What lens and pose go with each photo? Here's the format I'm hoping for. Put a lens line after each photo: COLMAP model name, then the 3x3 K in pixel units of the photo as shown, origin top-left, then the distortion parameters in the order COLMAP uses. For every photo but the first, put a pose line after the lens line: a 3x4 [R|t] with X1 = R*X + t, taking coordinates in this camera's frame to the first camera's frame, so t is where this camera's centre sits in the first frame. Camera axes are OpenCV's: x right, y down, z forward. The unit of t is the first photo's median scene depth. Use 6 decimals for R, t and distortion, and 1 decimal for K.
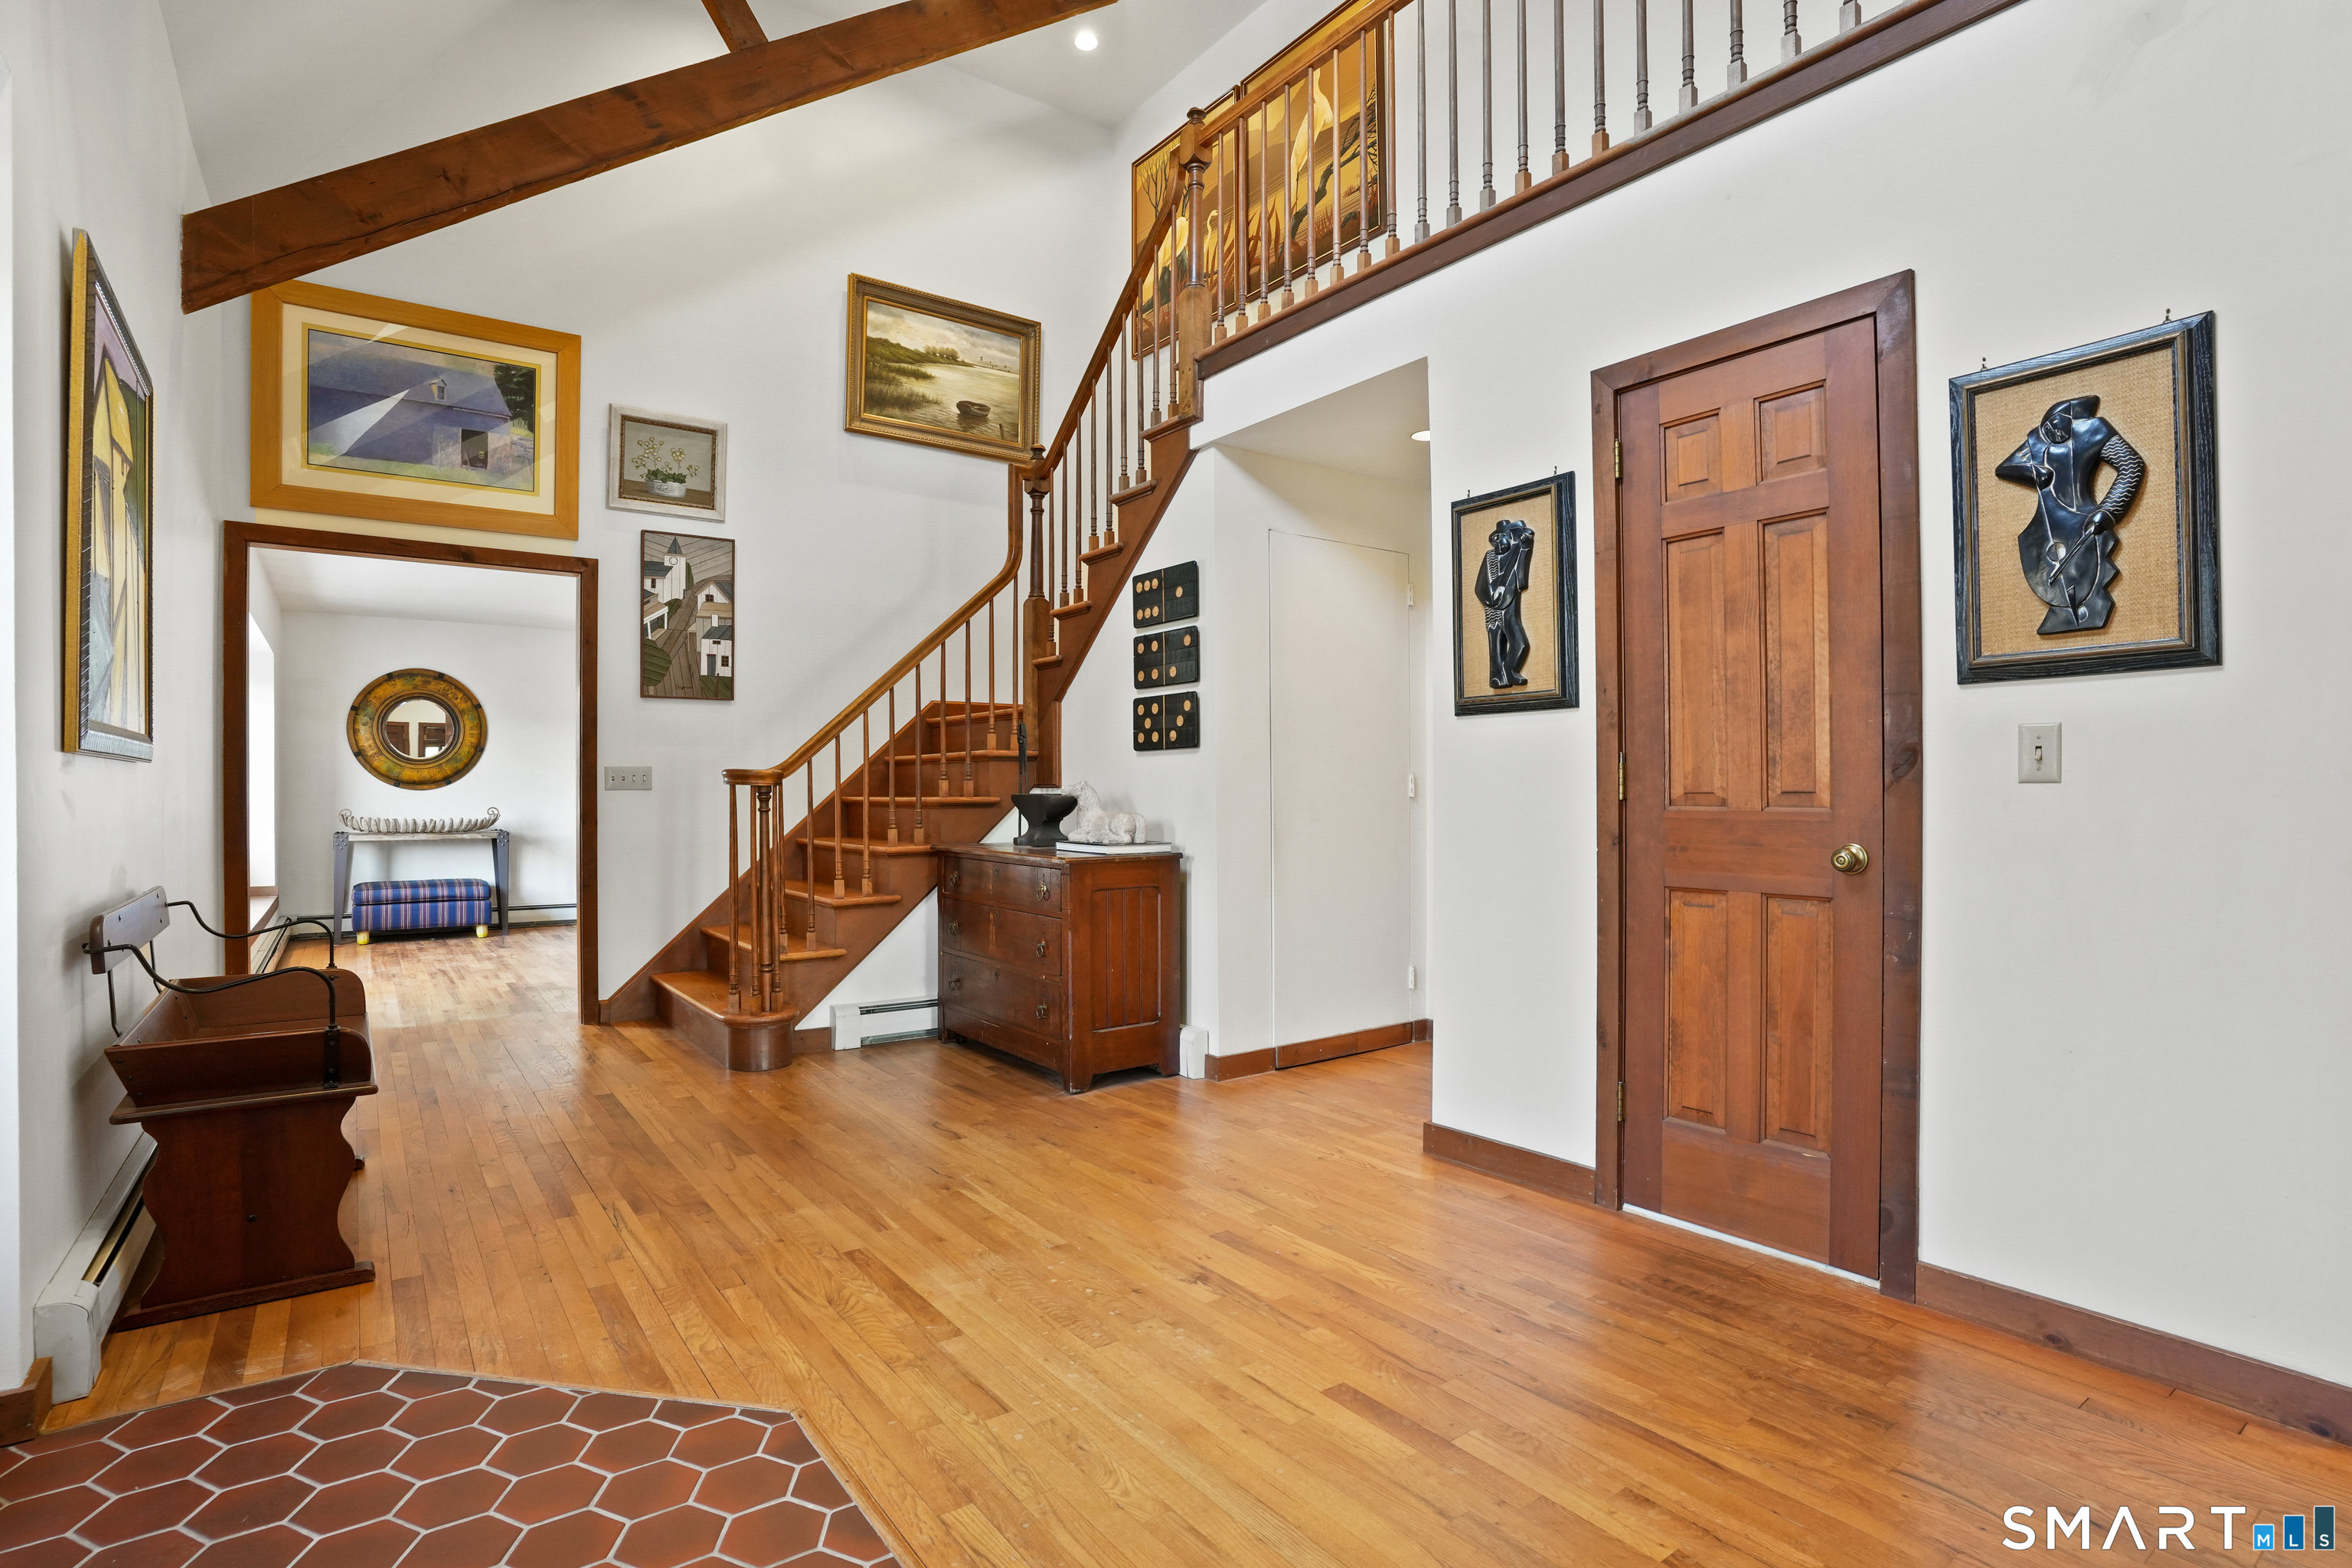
lens RADIAL K [[1153.3, 0, 1182.5], [0, 1153.3, 788.8], [0, 0, 1]] dist [-0.064423, 0.023897]
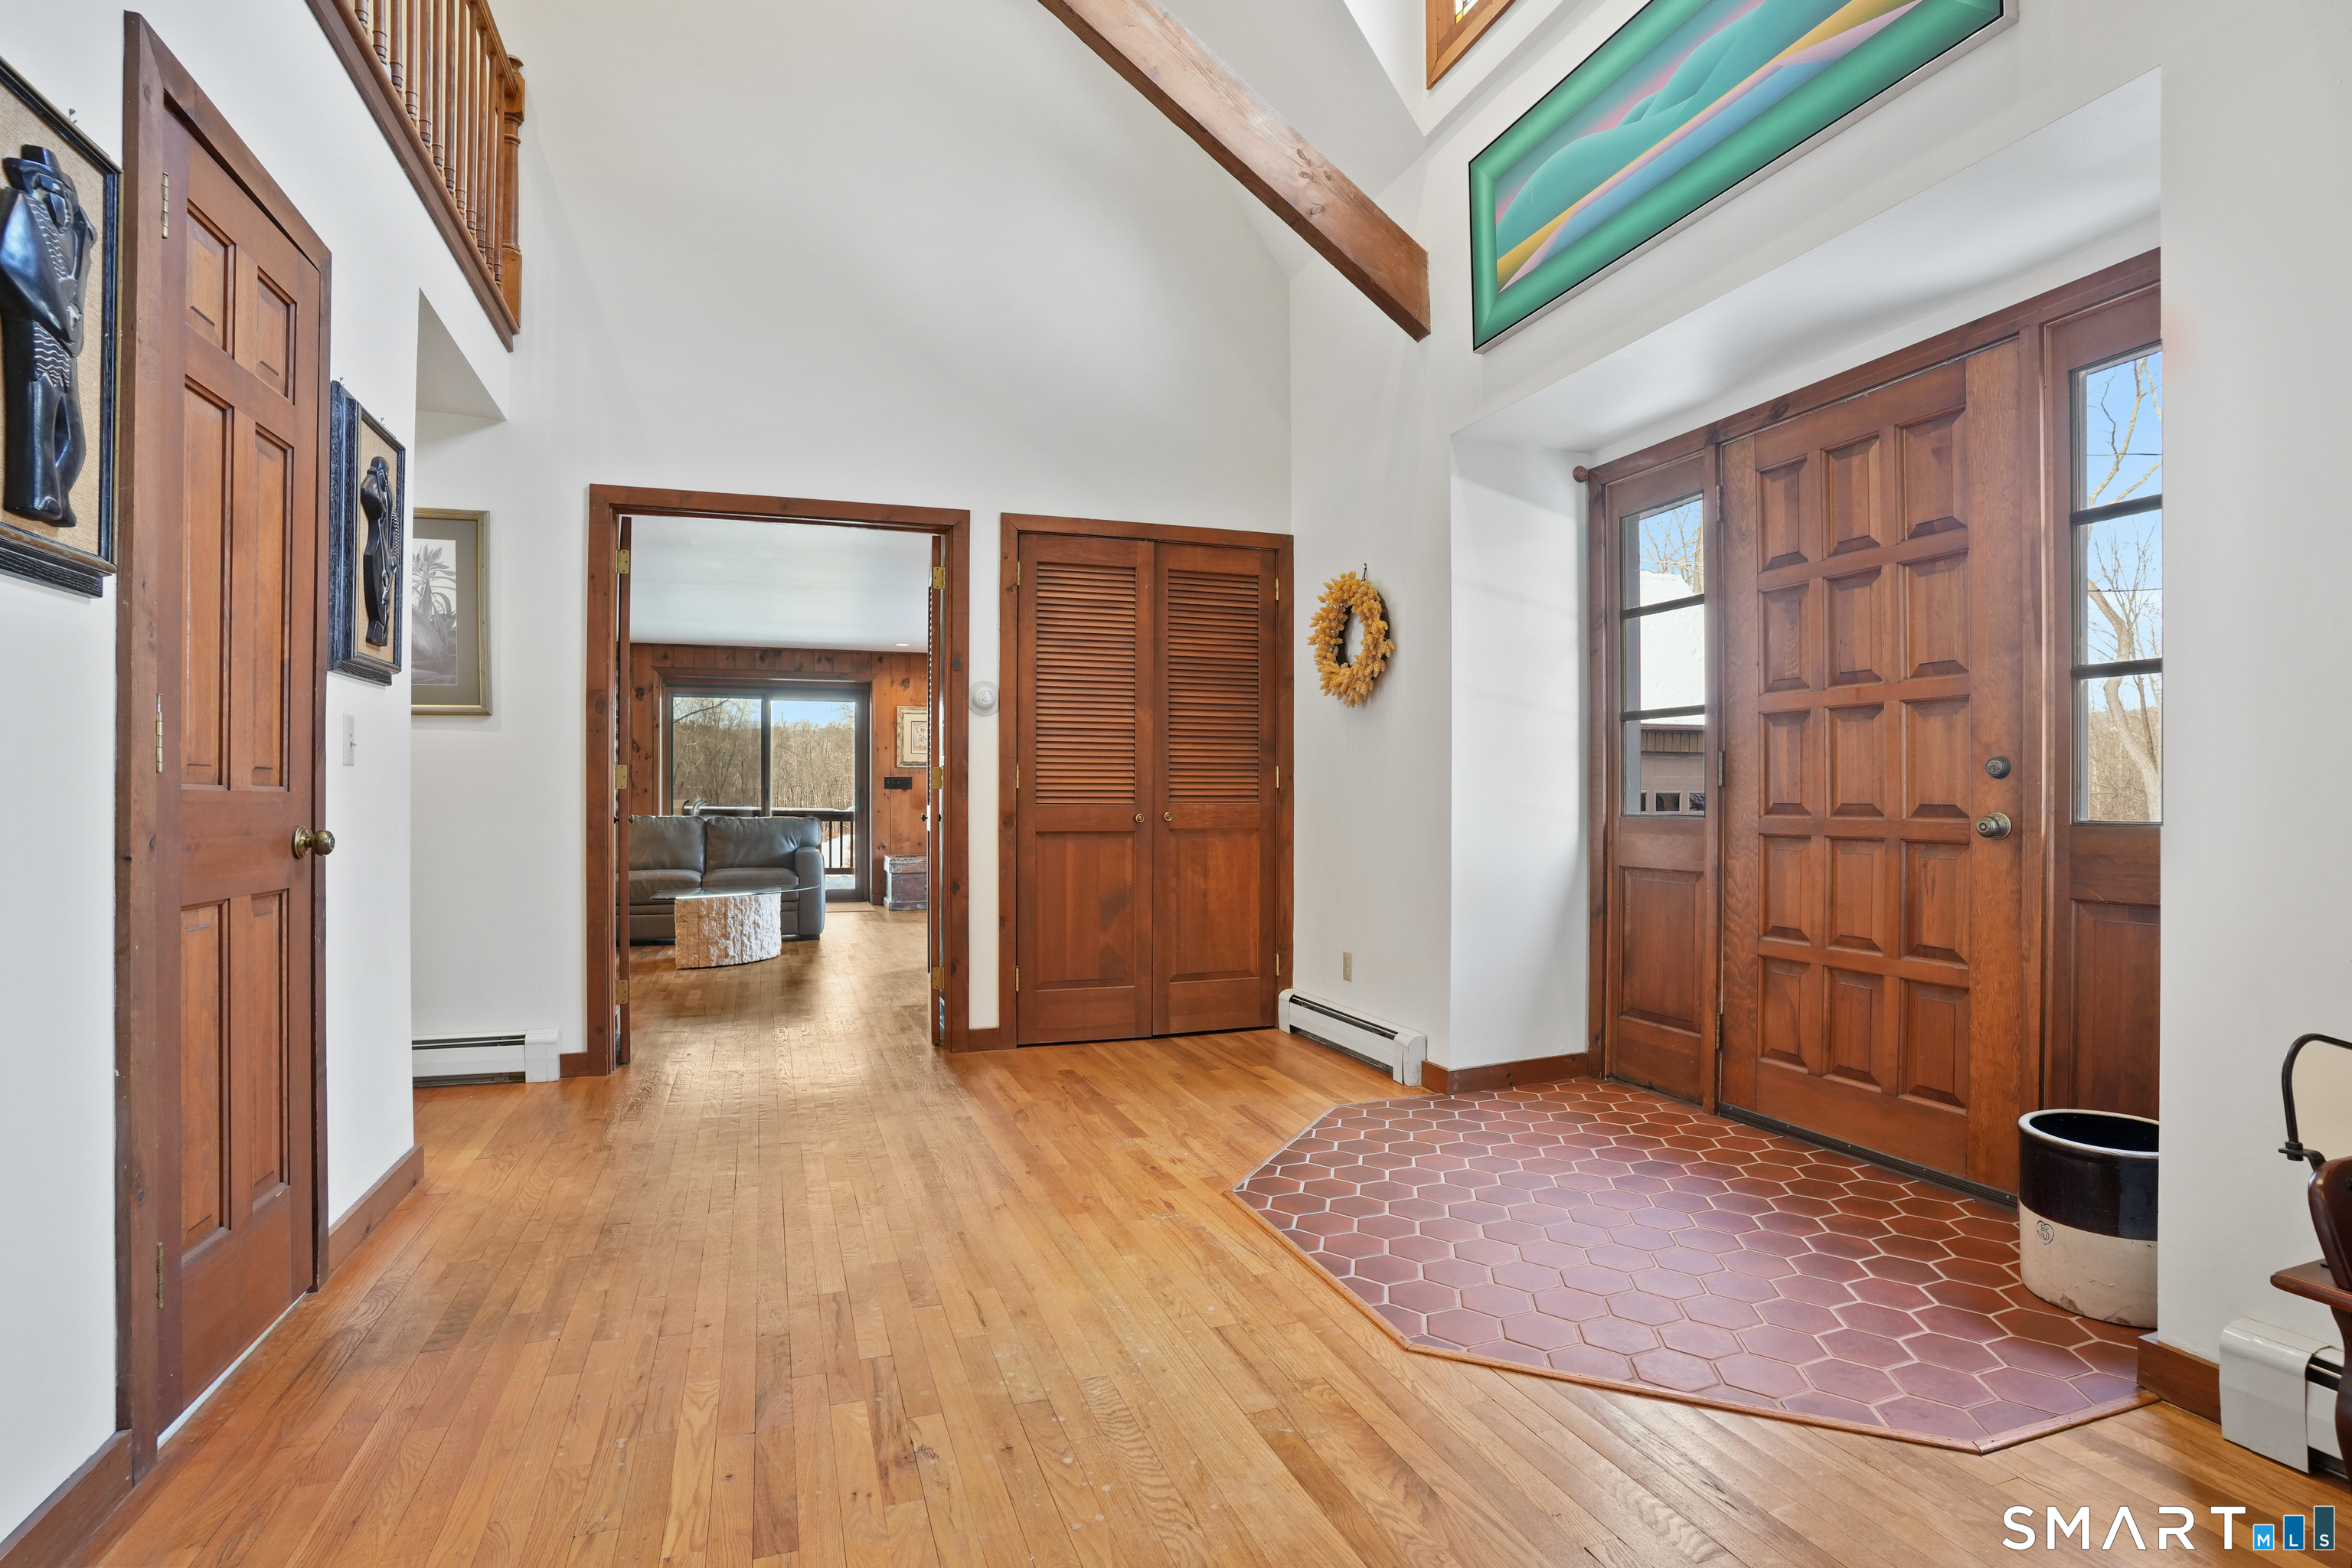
lens RADIAL K [[1153.3, 0, 1177.2], [0, 1153.3, 792.7], [0, 0, 1]] dist [-0.064423, 0.023897]
pose [[-0.957752, 0.002878, 0.287581, -0.161763], [-0.001357, 0.999894, -0.014527, 0.015628], [-0.287593, -0.014303, -0.957646, 0.765581]]
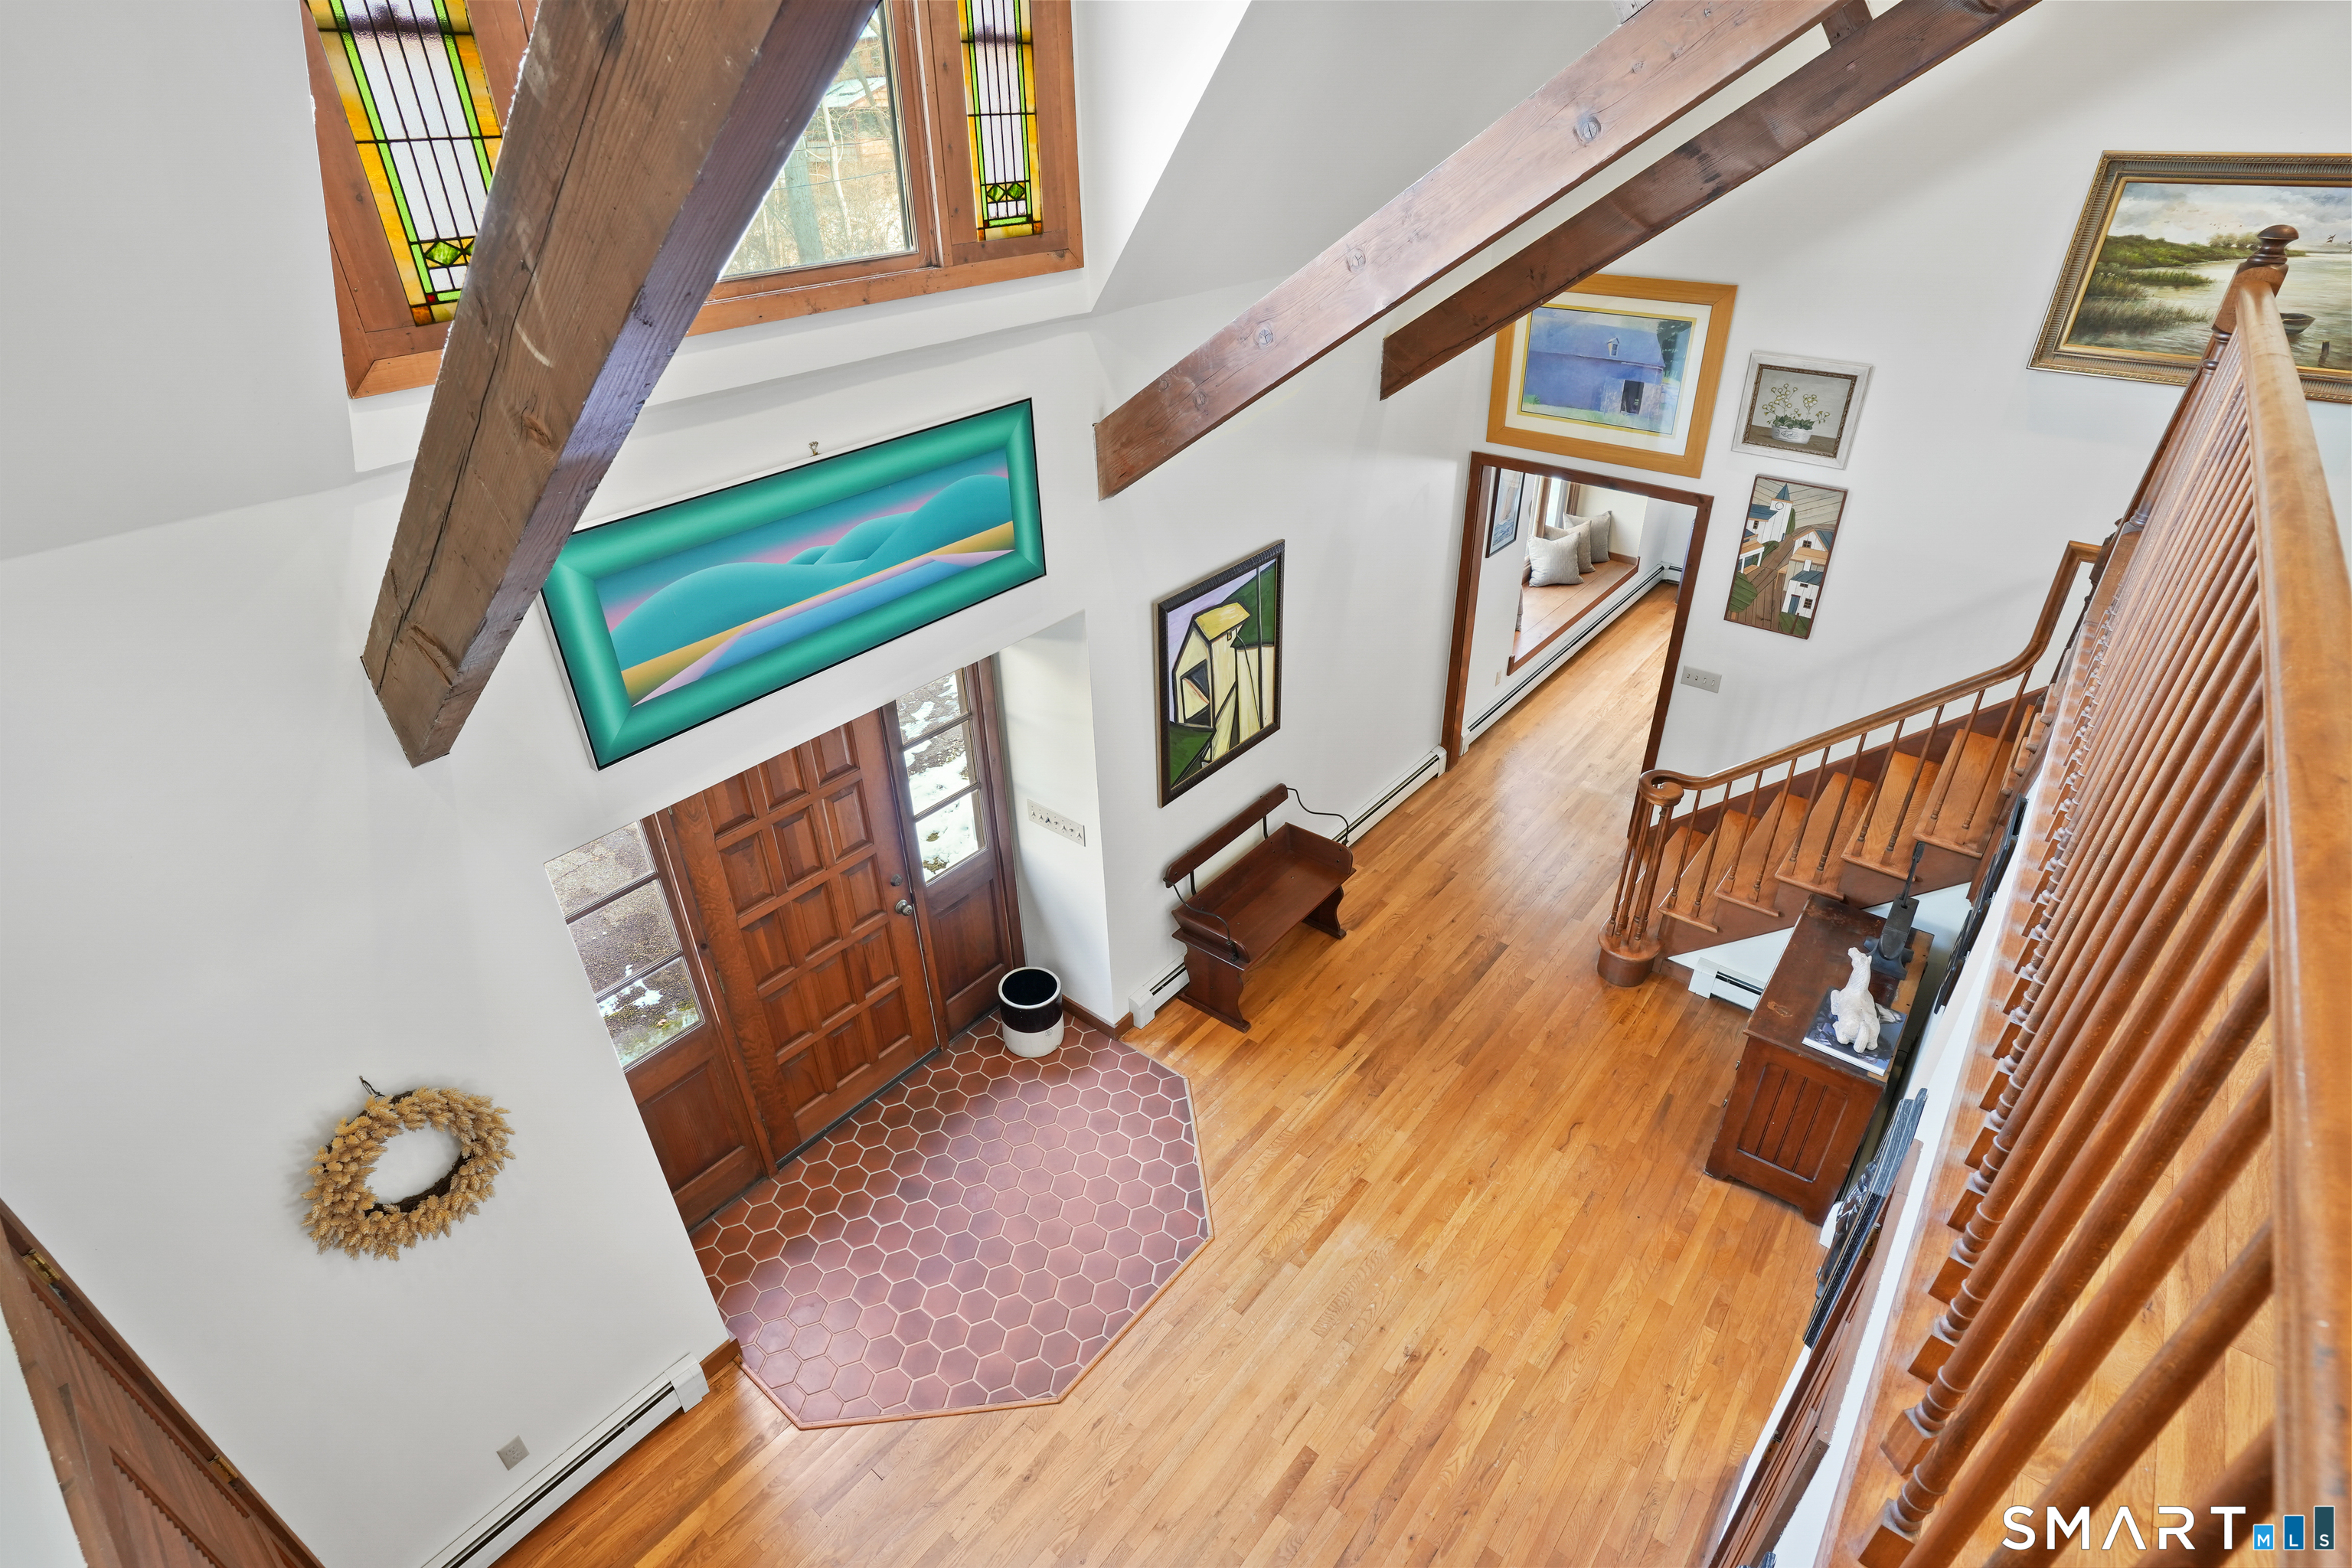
lens RADIAL K [[1153.3, 0, 1173.7], [0, 1153.3, 798.3], [0, 0, 1]] dist [-0.064423, 0.023897]
pose [[0.247461, 0.514202, -0.821194, 0.415700], [0.025857, 0.843748, 0.536117, -0.555180], [0.968553, -0.153901, 0.195499, 0.216146]]
